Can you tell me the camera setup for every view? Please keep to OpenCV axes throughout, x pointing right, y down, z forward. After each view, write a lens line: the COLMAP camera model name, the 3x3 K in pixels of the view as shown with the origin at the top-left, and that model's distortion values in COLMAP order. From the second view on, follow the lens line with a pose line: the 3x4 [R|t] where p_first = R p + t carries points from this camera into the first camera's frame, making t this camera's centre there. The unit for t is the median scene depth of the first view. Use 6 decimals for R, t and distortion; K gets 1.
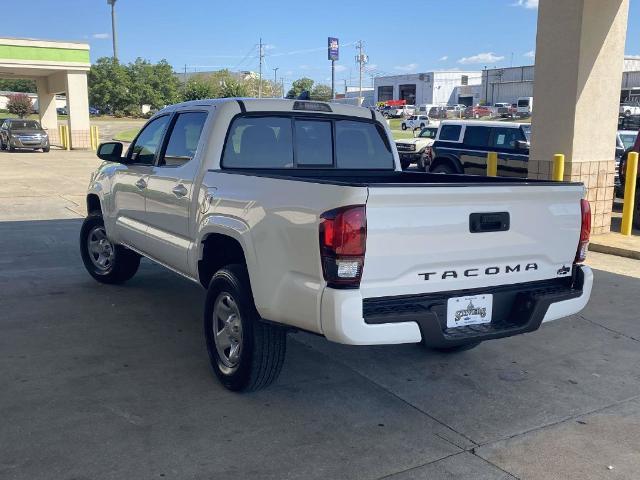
lens RADIAL K [[651.7, 0, 320.0], [0, 651.7, 240.0], [0, 0, 1]] dist [0.115121, -0.256199]
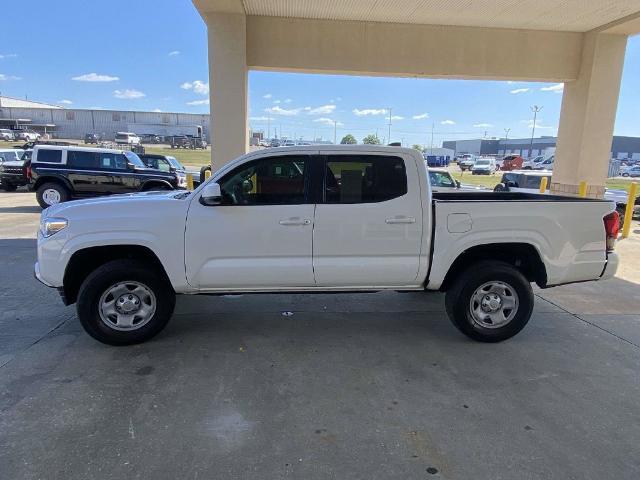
lens RADIAL K [[406.0, 0, 345.6], [0, 406.0, 239.8], [0, 0, 1]] dist [0.027902, -0.002805]
pose [[0.472131, -0.177421, 0.863489, -0.238440], [0.136914, 0.982409, 0.126995, -0.037203], [-0.870831, 0.058265, 0.488117, 0.184804]]
